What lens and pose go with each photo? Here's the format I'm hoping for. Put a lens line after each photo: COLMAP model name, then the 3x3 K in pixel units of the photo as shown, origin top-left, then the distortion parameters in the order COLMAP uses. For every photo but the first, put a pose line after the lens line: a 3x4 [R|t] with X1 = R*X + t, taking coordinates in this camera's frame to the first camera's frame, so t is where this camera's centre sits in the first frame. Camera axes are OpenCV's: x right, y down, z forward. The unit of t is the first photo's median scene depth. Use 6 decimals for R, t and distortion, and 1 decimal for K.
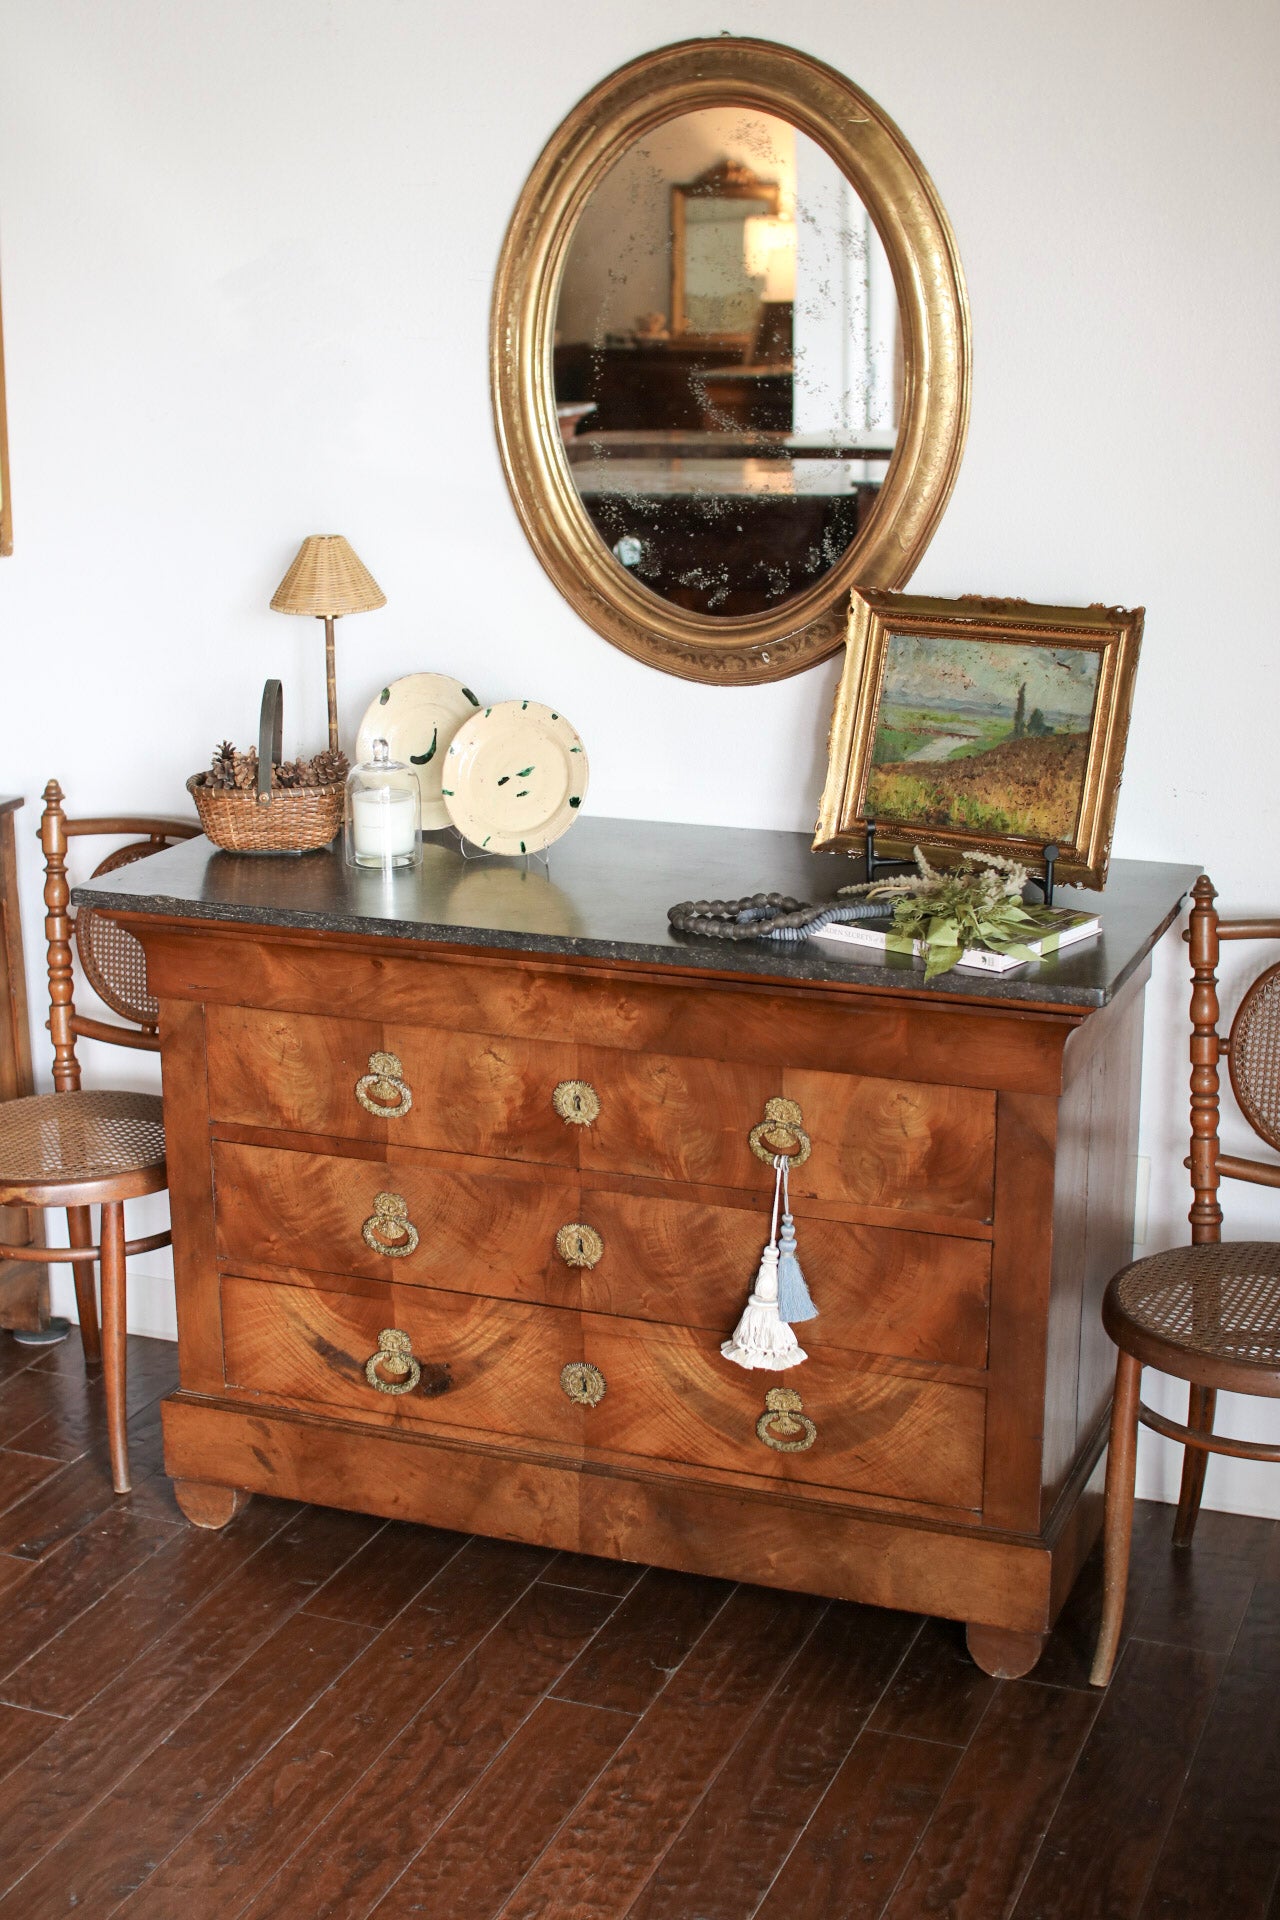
lens RADIAL K [[2677.7, 0, 640.0], [0, 2677.7, 960.0], [0, 0, 1]] dist [-0.172006, 0.165236]
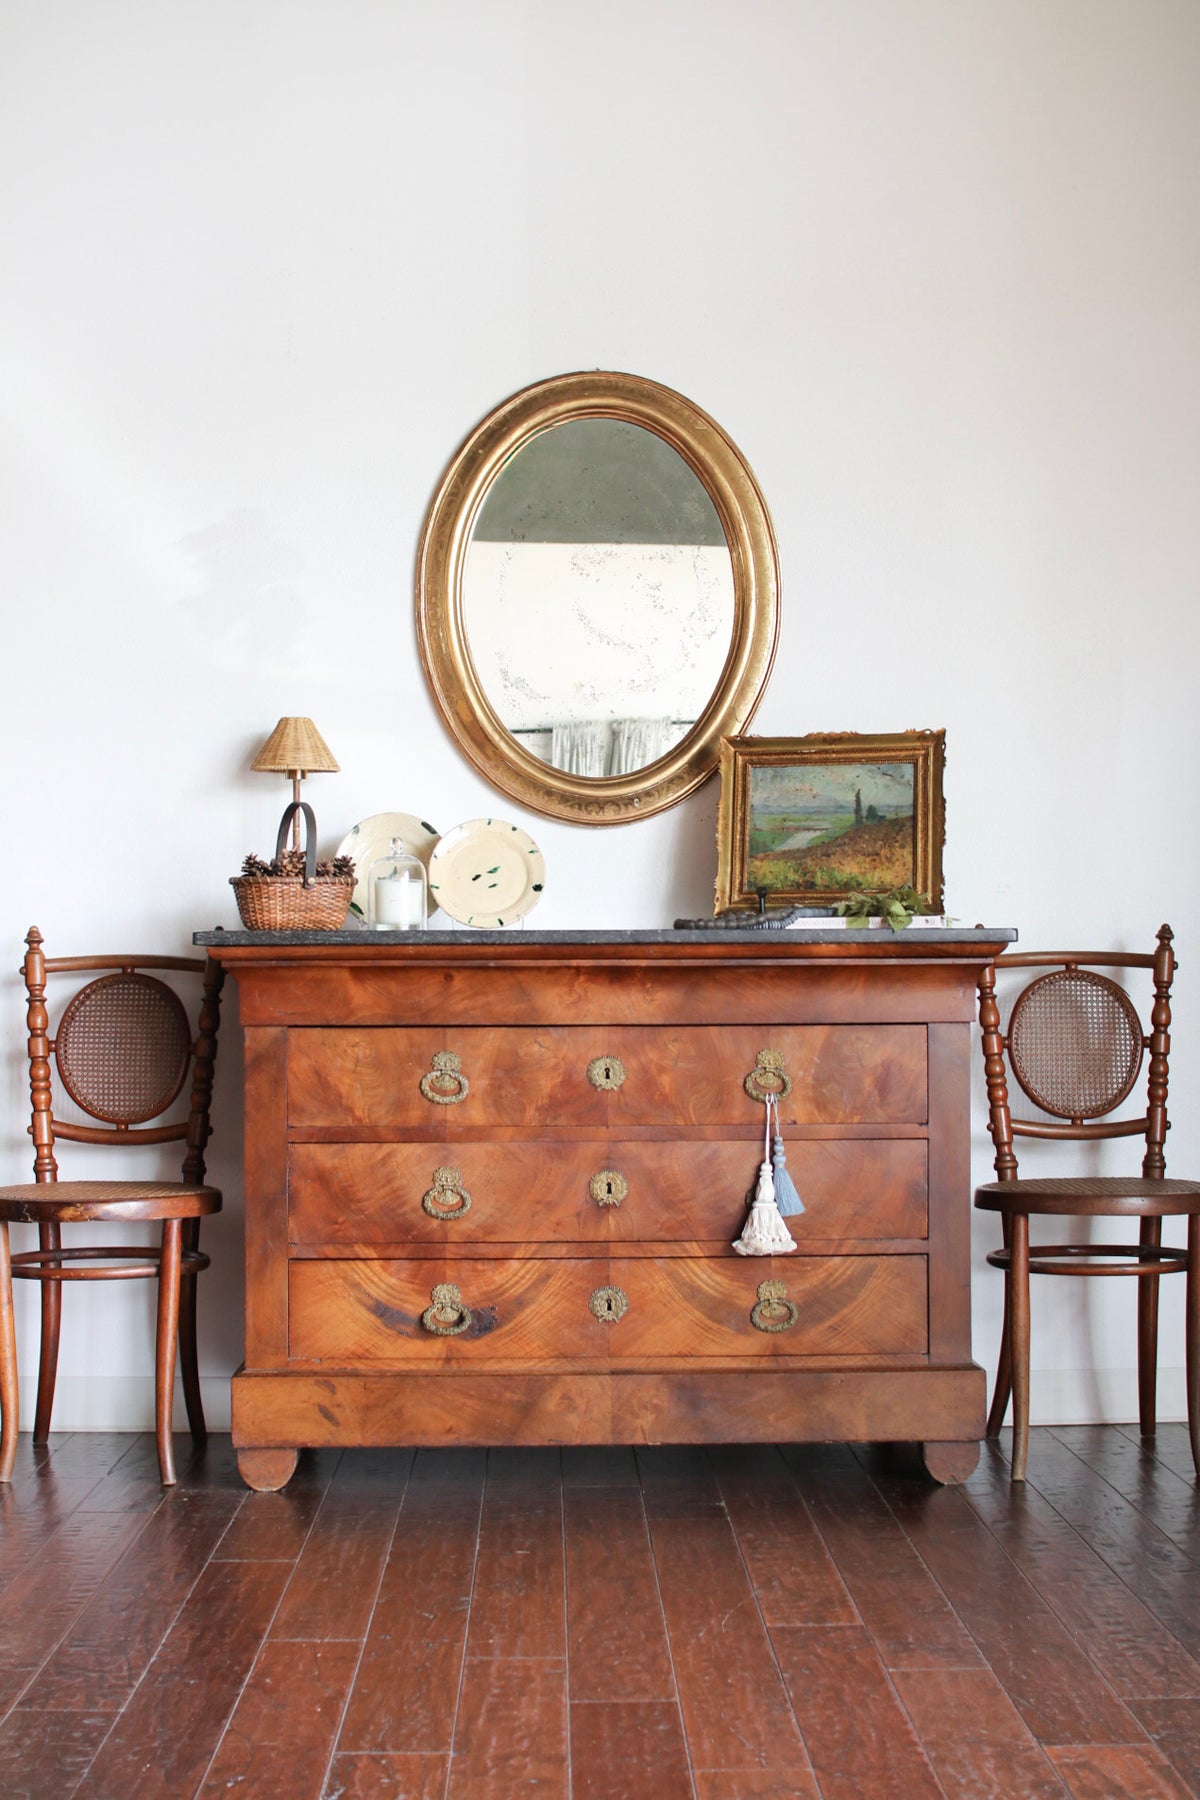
lens RADIAL K [[2510.3, 0, 600.0], [0, 2510.3, 900.0], [0, 0, 1]] dist [-0.172006, 0.165236]
pose [[0.922317, 0.015189, 0.386136, -0.498862], [0.100985, 0.955032, -0.278777, 0.311589], [-0.373006, 0.296114, 0.879308, -0.118067]]
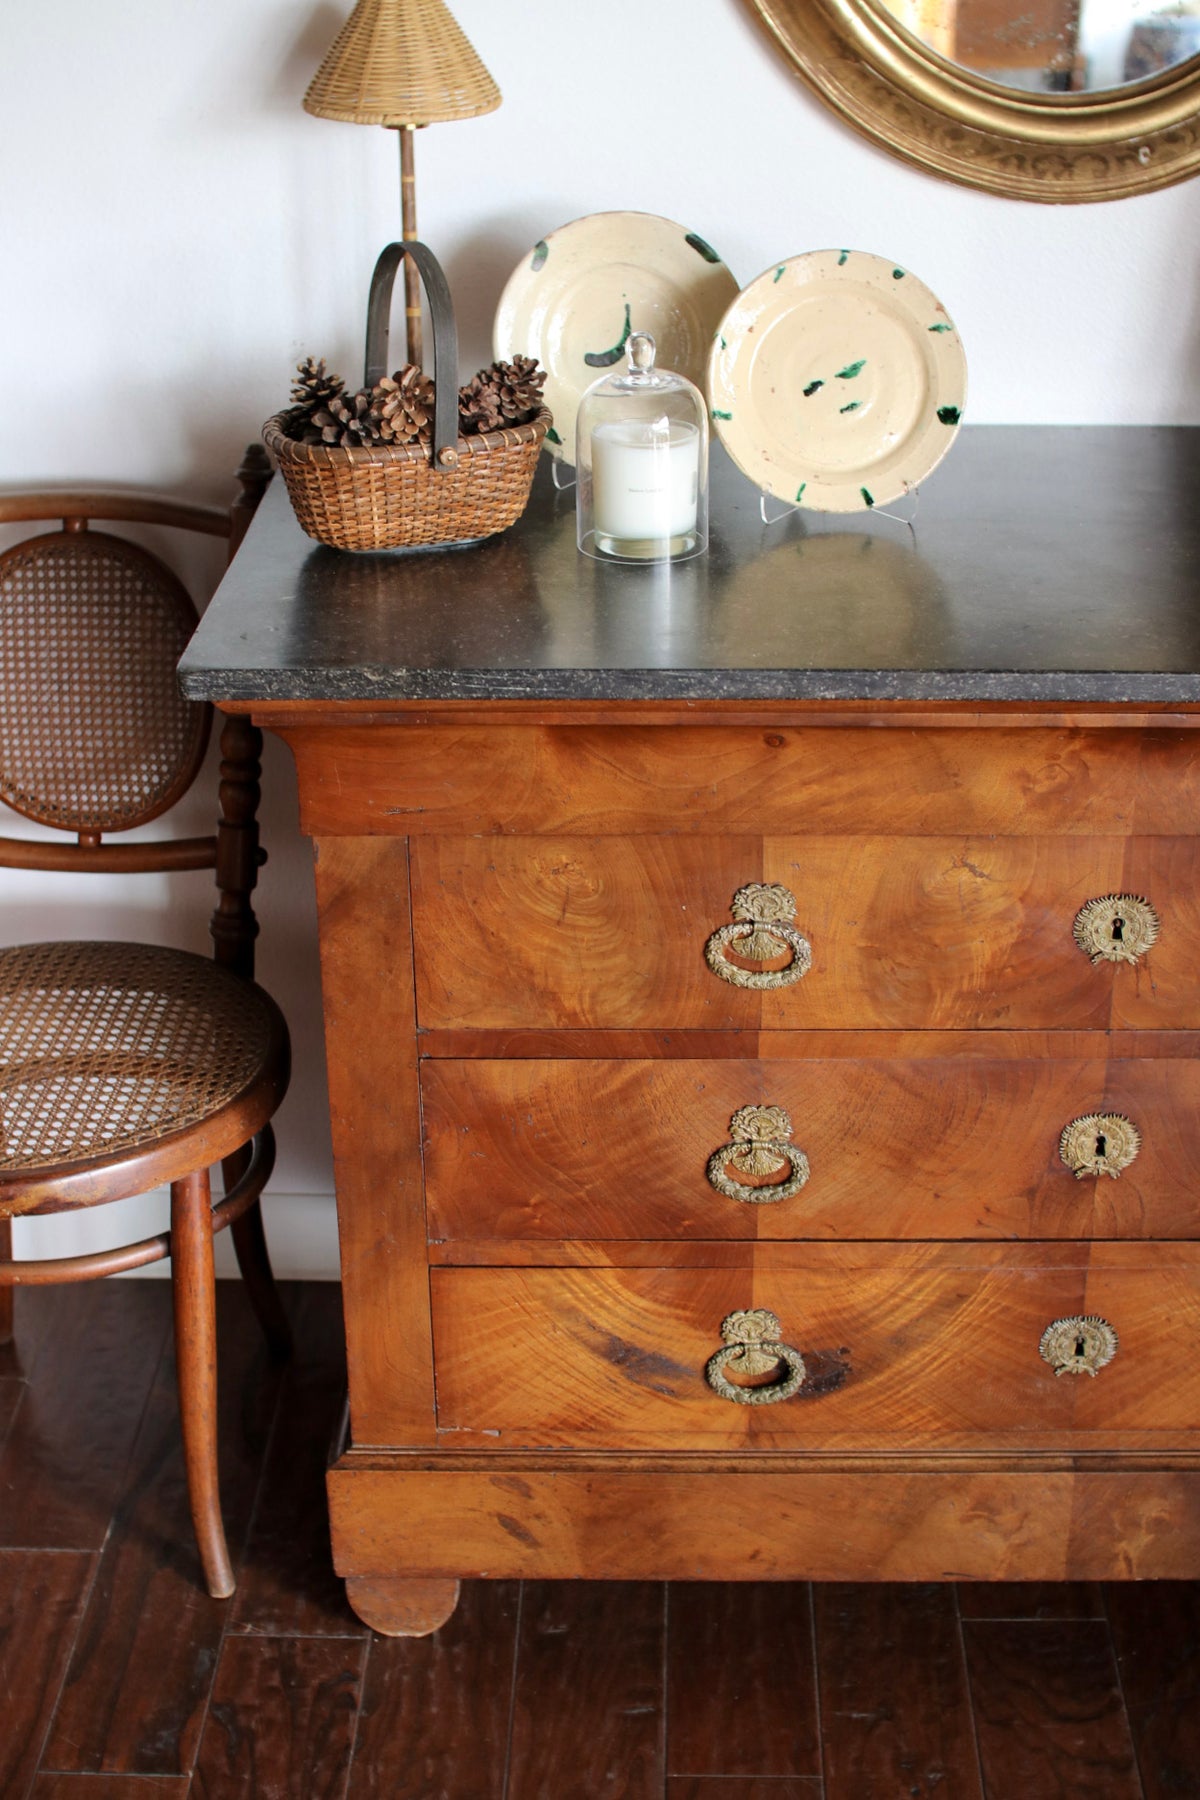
lens RADIAL K [[2559.7, 0, 600.0], [0, 2559.7, 900.0], [0, 0, 1]] dist [-0.178391, 0.222199]
pose [[0.941175, -0.150785, 0.302412, -0.298996], [0.094266, 0.976553, 0.193540, -0.073220], [-0.324505, -0.153648, 0.933322, 0.493435]]
